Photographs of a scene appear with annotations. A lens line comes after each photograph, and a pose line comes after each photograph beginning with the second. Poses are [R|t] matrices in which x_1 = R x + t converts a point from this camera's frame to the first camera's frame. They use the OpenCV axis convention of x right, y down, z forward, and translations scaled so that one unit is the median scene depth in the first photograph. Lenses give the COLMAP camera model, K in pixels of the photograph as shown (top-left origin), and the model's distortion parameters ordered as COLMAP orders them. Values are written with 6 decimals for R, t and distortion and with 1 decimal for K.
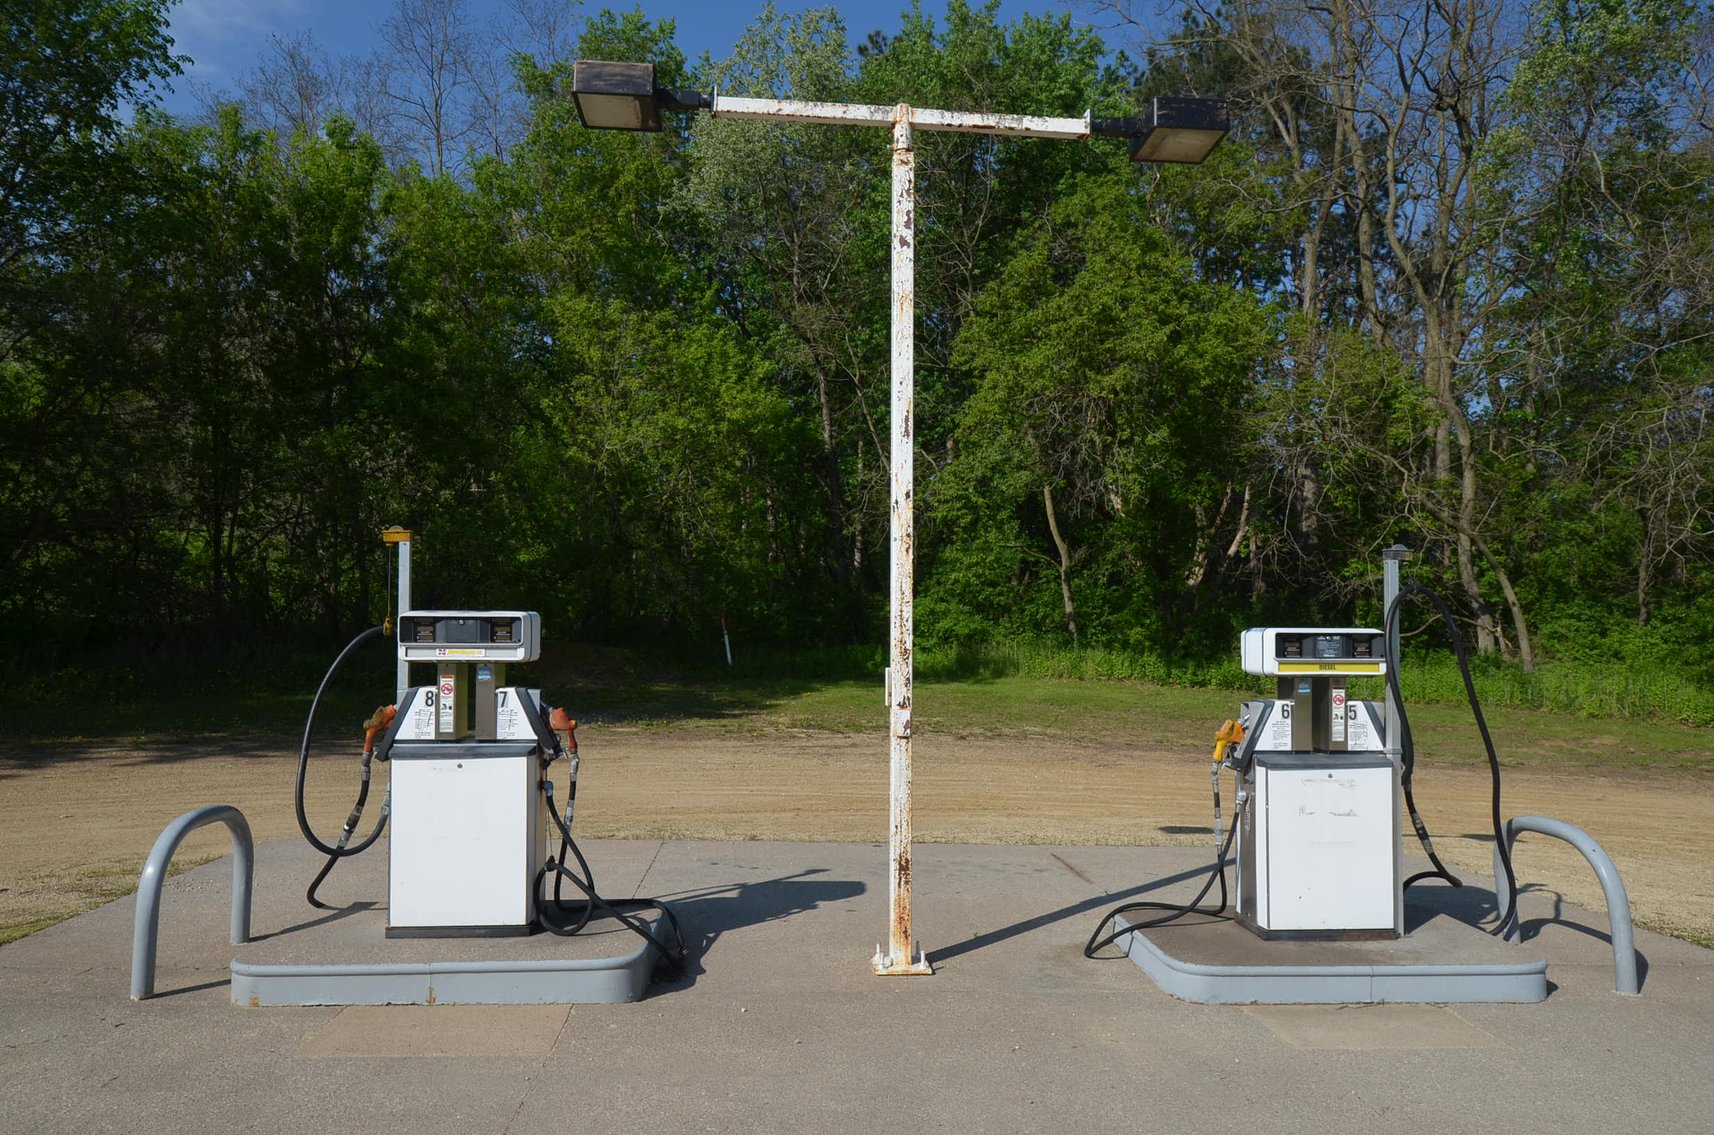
lens RADIAL K [[1225.6, 0, 855.9], [0, 1225.6, 601.6], [0, 0, 1]] dist [0.004208, 0.001075]
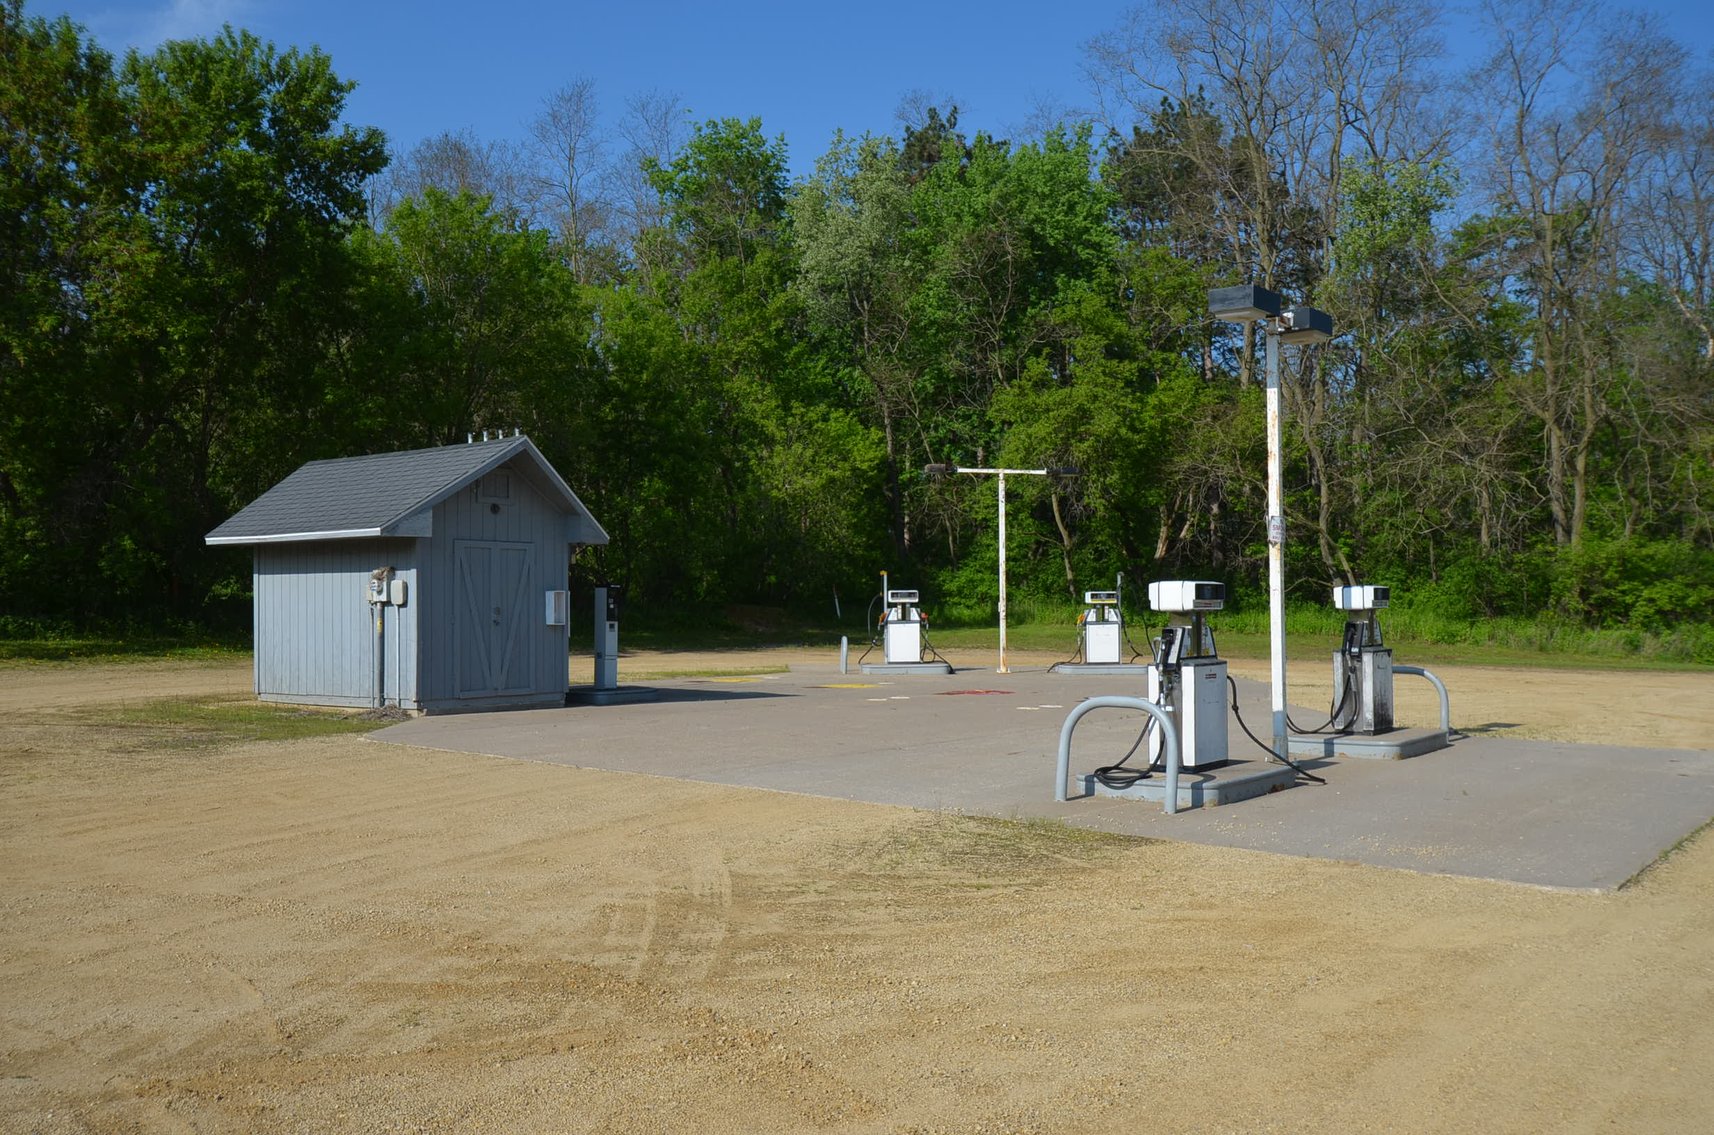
lens RADIAL K [[1476.7, 0, 861.9], [0, 1476.7, 596.2], [0, 0, 1]] dist [0.037303, 0.001348]
pose [[0.999821, -0.013270, 0.013449, -0.110042], [0.012930, 0.999601, 0.025094, -0.021726], [-0.013777, -0.024915, 0.999595, -0.869842]]
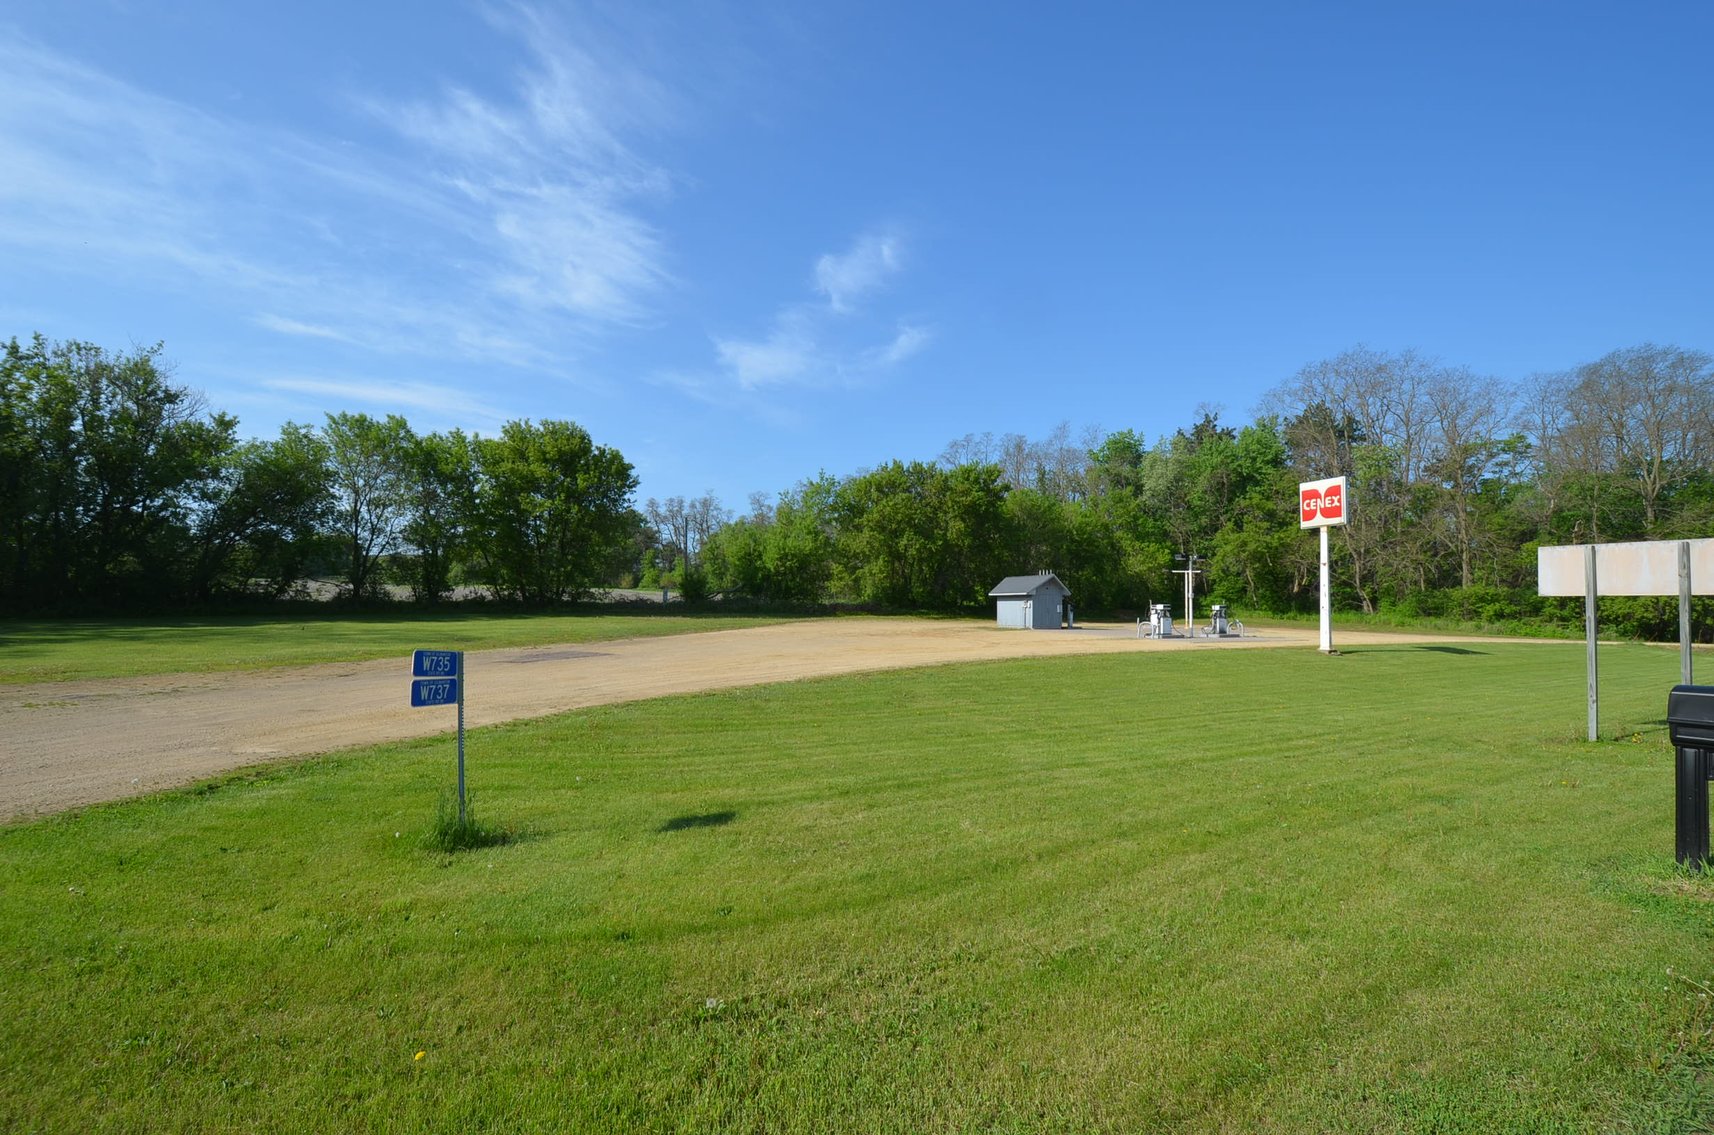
lens RADIAL K [[735.7, 0, 866.0], [0, 735.7, 601.5], [0, 0, 1]] dist [0.001284, -0.016929]
pose [[0.906455, -0.009241, -0.422201, 0.058642], [0.016264, 0.999783, 0.013036, -0.045433], [0.421989, -0.018683, 0.906409, -1.850678]]
